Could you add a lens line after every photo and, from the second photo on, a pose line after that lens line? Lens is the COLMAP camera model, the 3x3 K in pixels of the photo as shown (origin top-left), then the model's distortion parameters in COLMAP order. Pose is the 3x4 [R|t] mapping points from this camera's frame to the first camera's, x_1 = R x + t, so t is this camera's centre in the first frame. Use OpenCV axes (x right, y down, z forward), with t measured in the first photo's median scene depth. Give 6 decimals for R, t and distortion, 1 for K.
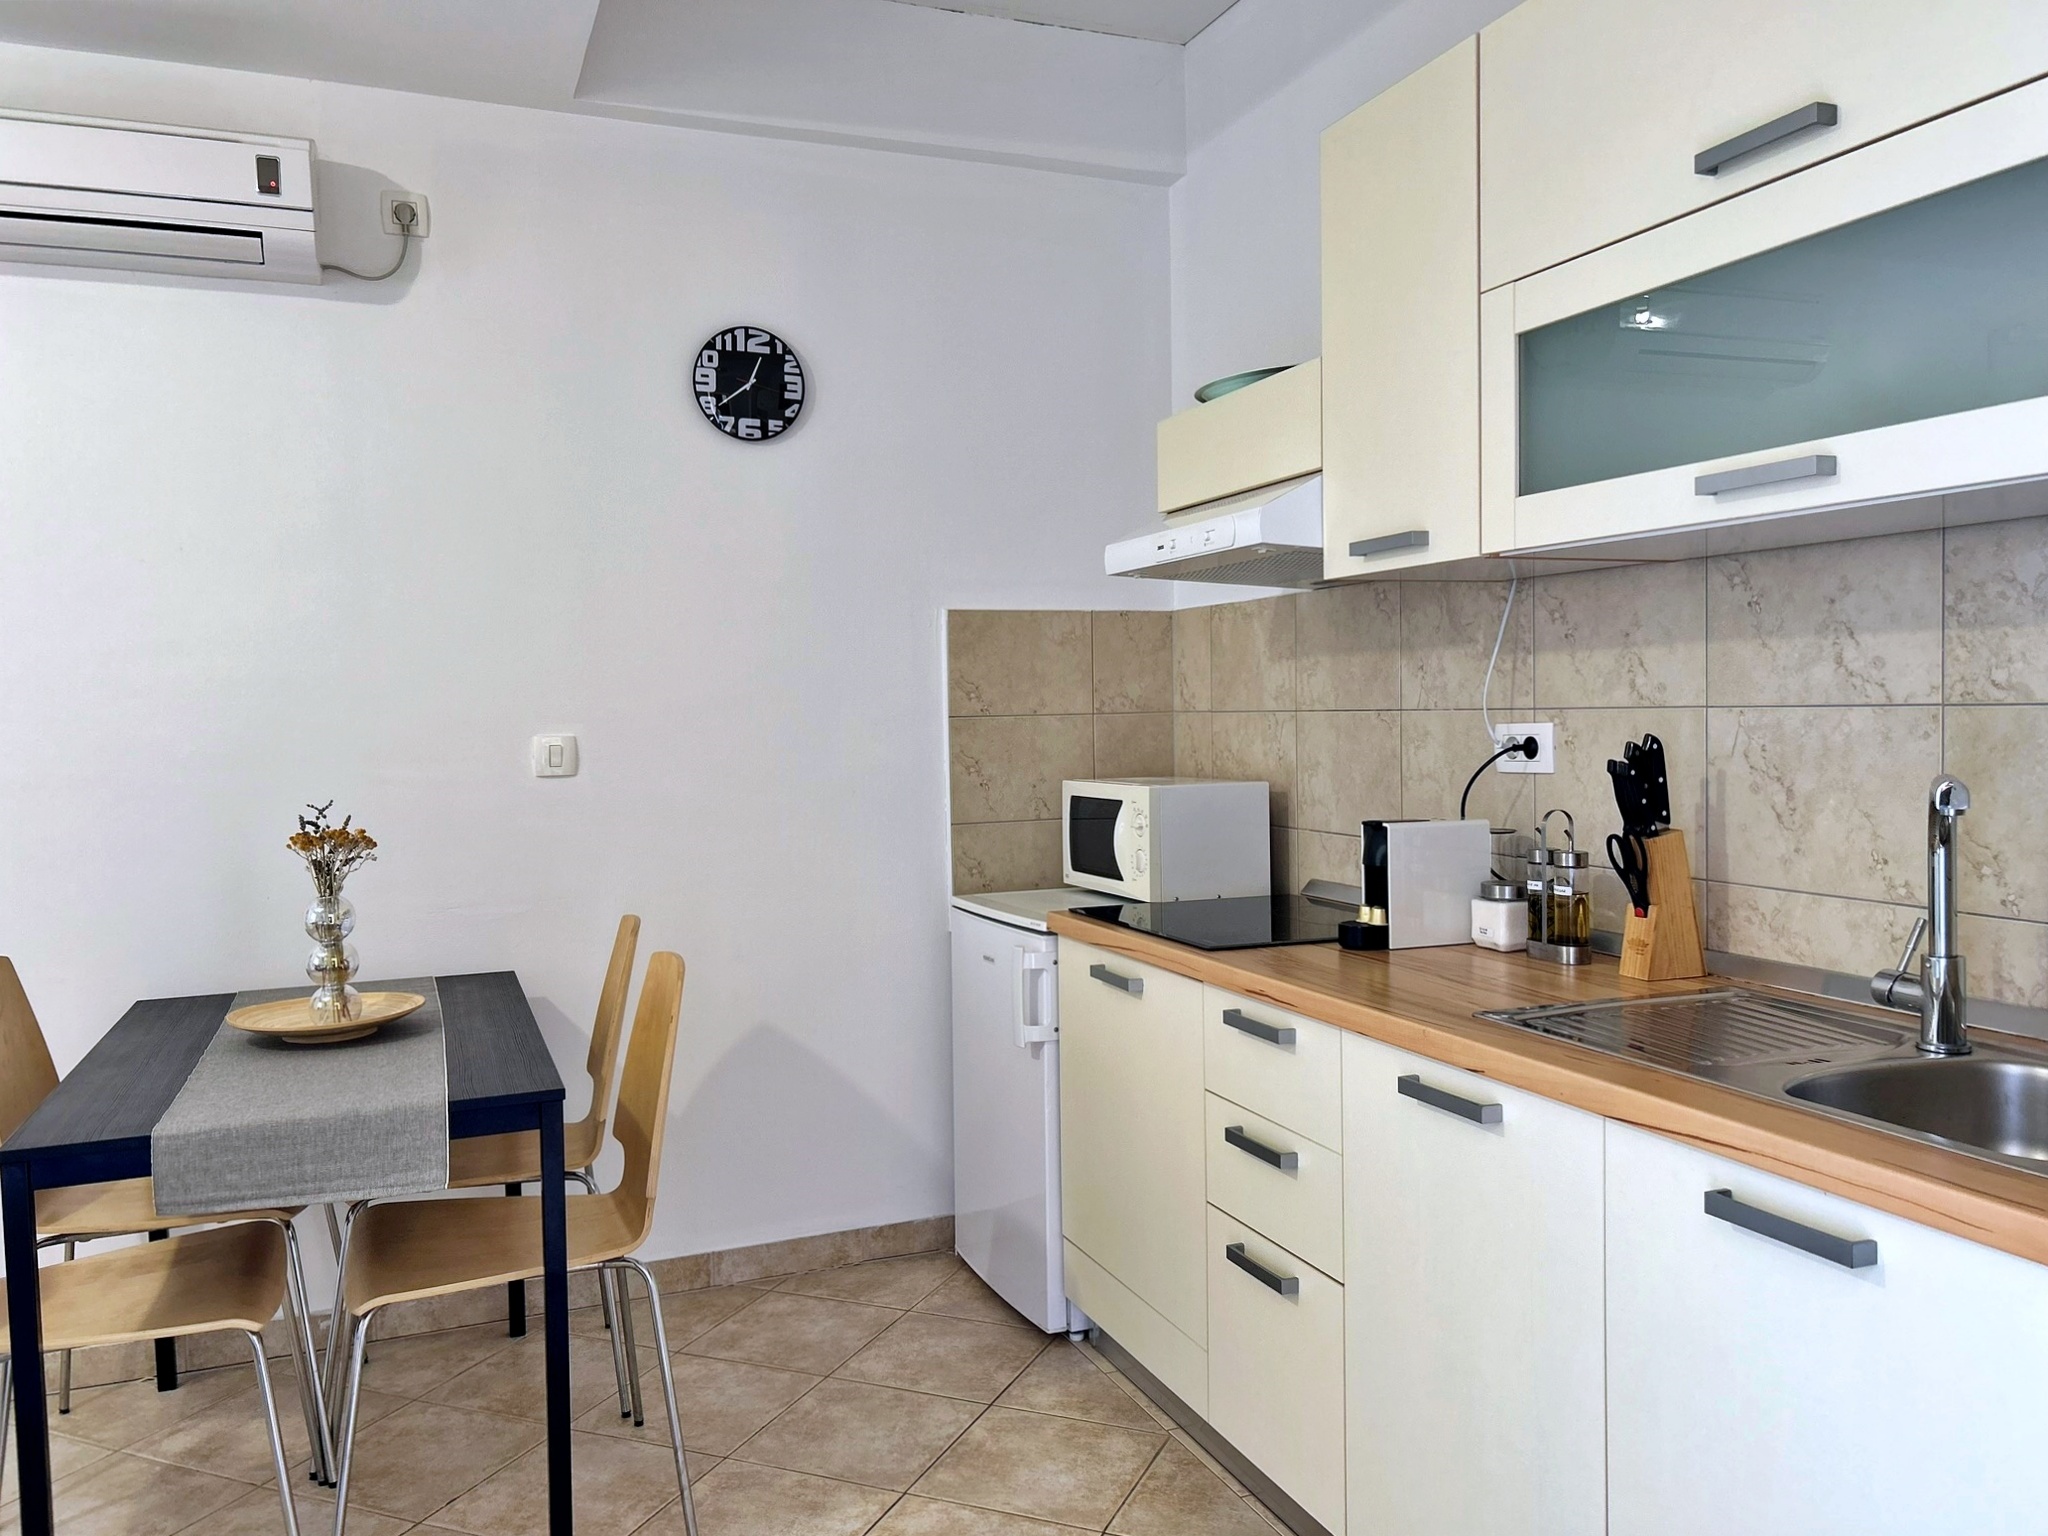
lens RADIAL K [[1544.7, 0, 1031.3], [0, 1544.7, 763.2], [0, 0, 1]] dist [0.039207, -0.044826]
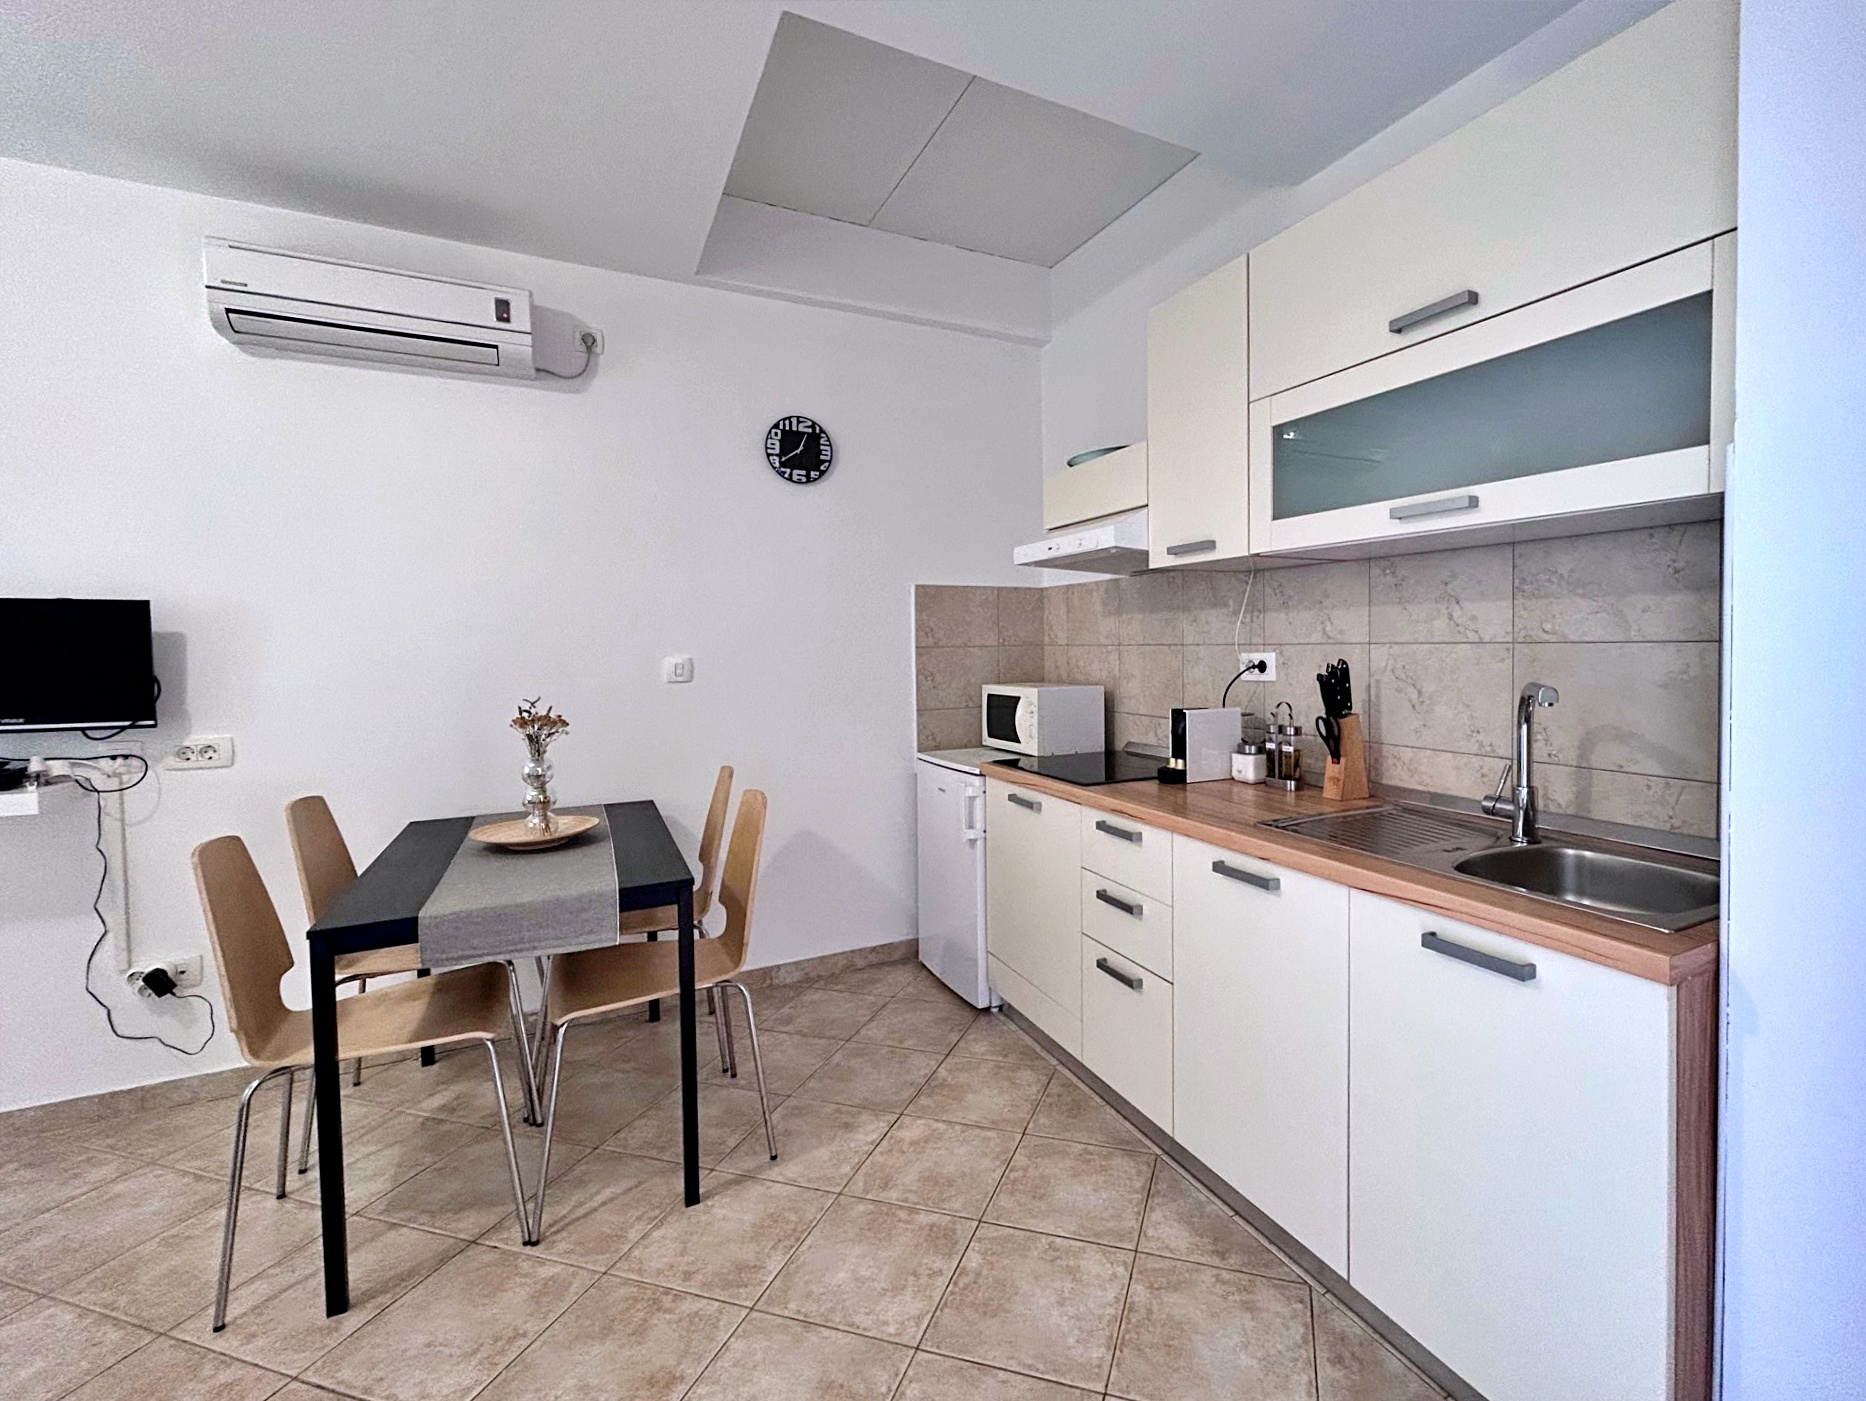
lens RADIAL K [[834.8, 0, 1020.6], [0, 834.8, 665.8], [0, 0, 1]] dist [-0.002894, 0.001659]
pose [[0.993920, 0.003392, 0.110056, -0.053288], [-0.002219, 0.999939, -0.010775, -0.000067], [-0.110086, 0.010465, 0.993867, 0.091601]]
